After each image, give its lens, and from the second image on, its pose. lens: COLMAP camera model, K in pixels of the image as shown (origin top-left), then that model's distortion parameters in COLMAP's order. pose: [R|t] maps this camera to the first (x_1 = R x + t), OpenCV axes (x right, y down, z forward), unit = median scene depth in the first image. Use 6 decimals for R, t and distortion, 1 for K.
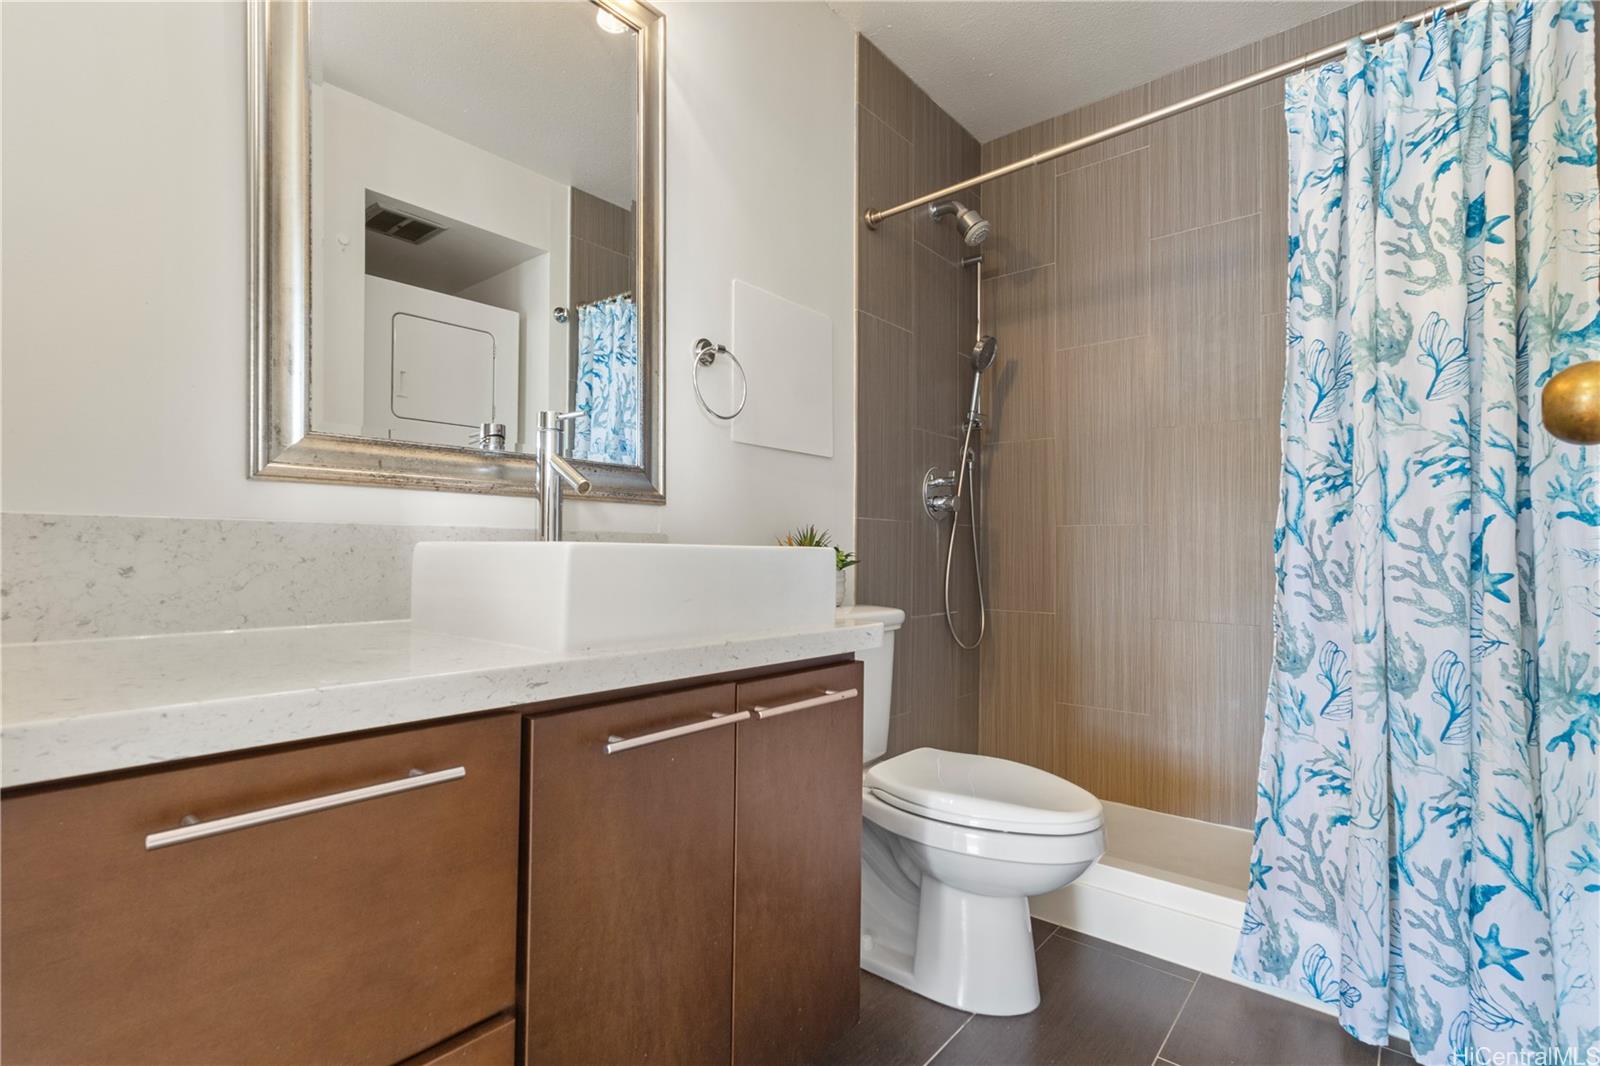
lens RADIAL K [[736.9, 0, 785.5], [0, 736.9, 544.2], [0, 0, 1]] dist [0.002977, 0.000503]
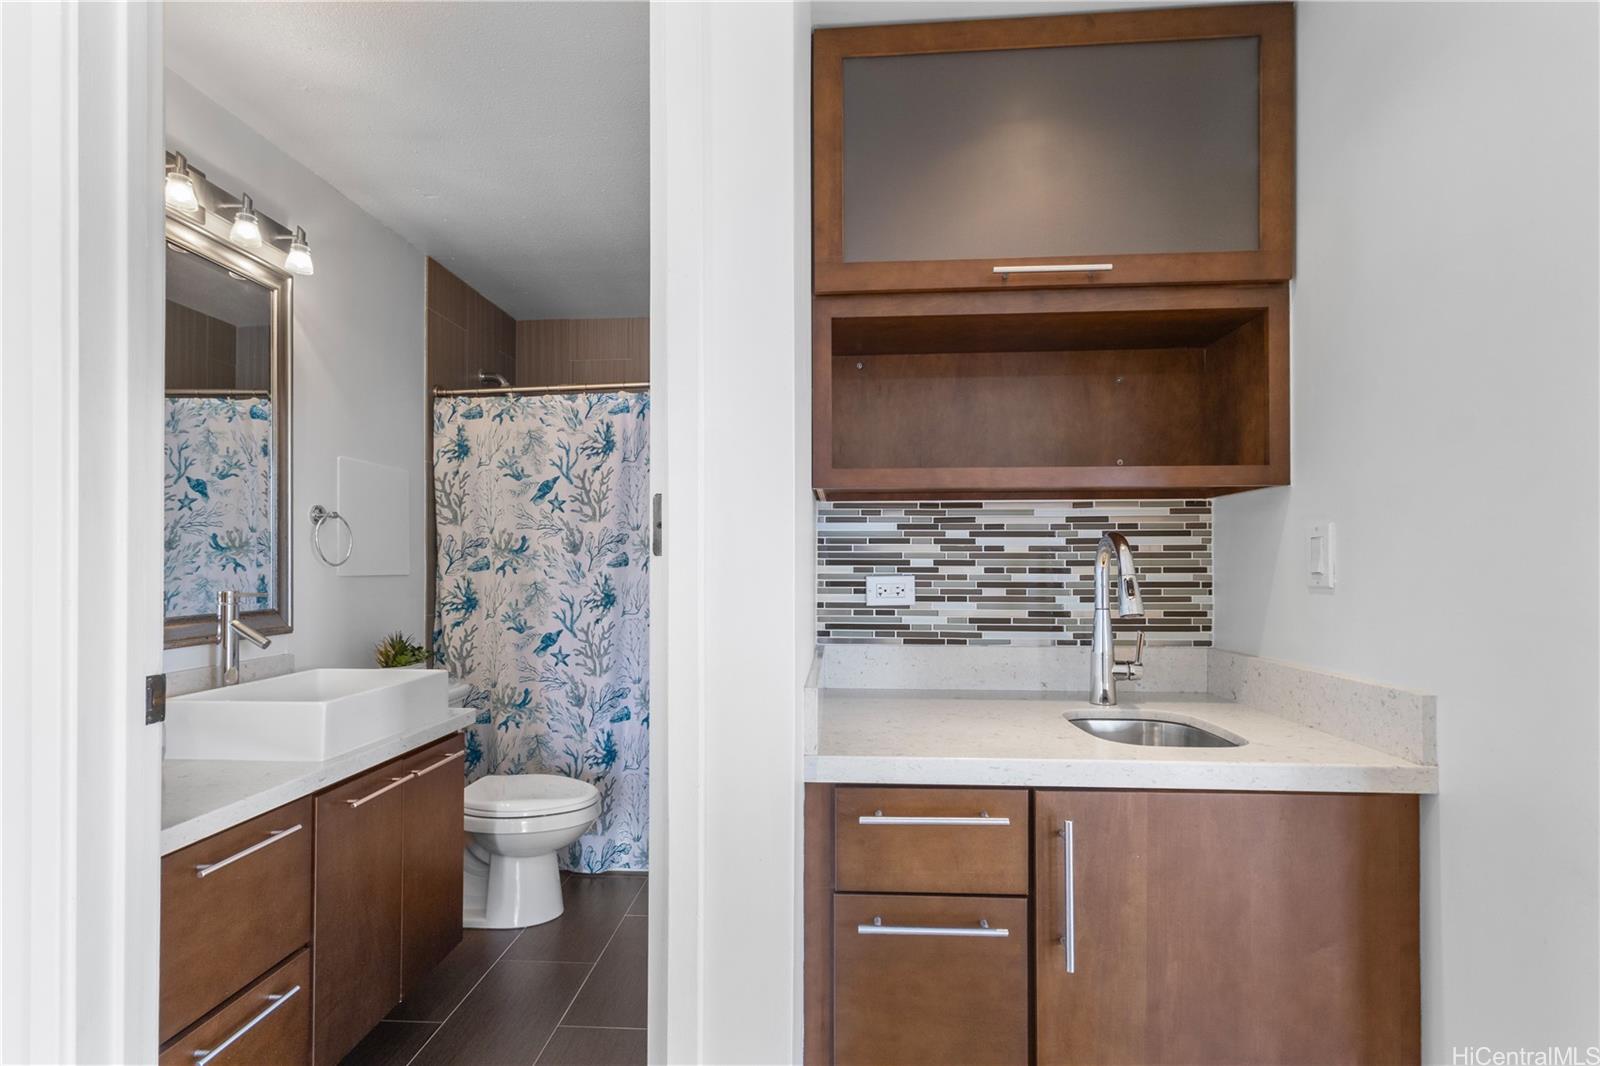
lens RADIAL K [[736.9, 0, 785.5], [0, 736.9, 544.2], [0, 0, 1]] dist [0.002977, 0.000503]
pose [[0.806353, 0.002098, 0.591431, -0.263229], [0.005477, 0.999924, -0.011014, -0.222361], [-0.591409, 0.012120, 0.806281, -0.728695]]
